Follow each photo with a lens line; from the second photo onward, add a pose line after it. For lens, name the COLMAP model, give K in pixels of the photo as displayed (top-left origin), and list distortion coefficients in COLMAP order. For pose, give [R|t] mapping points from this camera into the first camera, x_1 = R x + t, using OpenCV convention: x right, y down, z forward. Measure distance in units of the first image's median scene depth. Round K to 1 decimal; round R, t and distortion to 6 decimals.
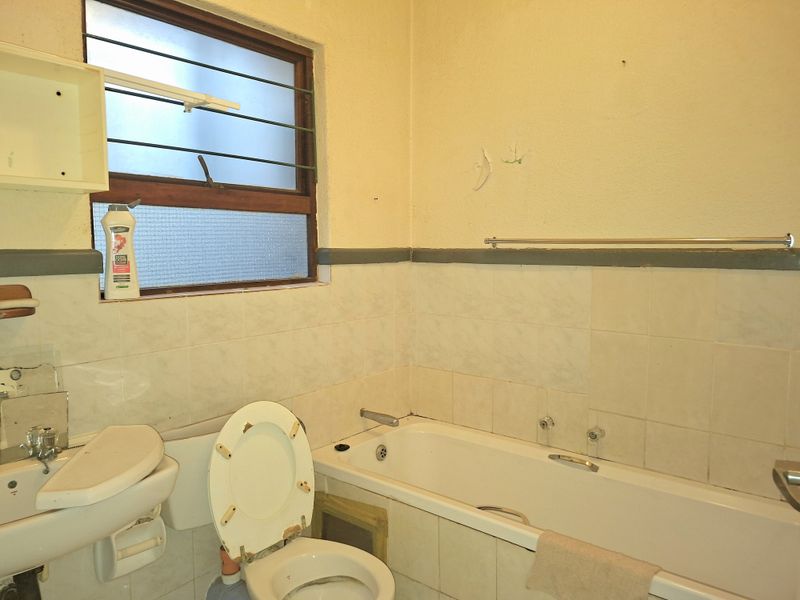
lens RADIAL K [[542.9, 0, 391.5], [0, 542.9, 285.0], [0, 0, 1]] dist [0.066336, -0.075009]
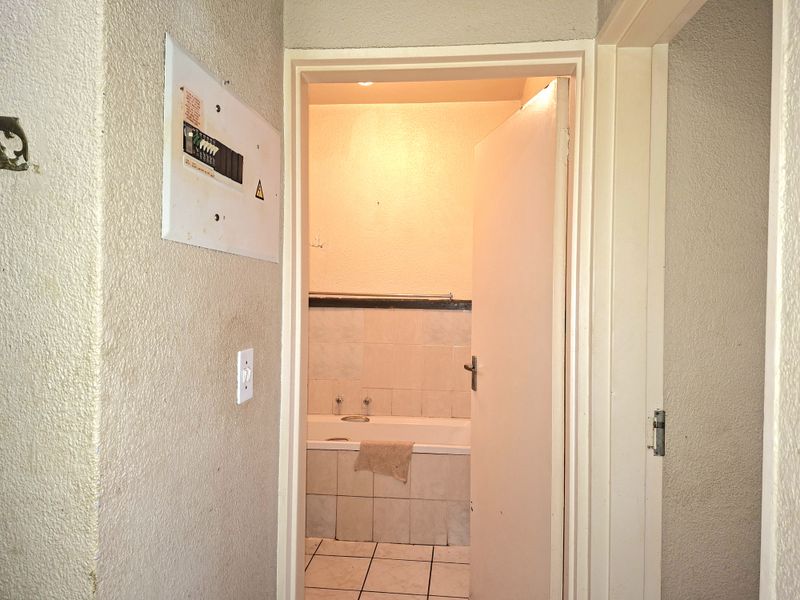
lens RADIAL K [[542.9, 0, 400.8], [0, 542.9, 299.4], [0, 0, 1]] dist [0.066336, -0.075009]
pose [[0.827421, 0.010524, 0.561484, -0.548157], [0.024217, 0.998226, -0.054396, 0.037935], [-0.561060, 0.058606, 0.825698, -0.562572]]
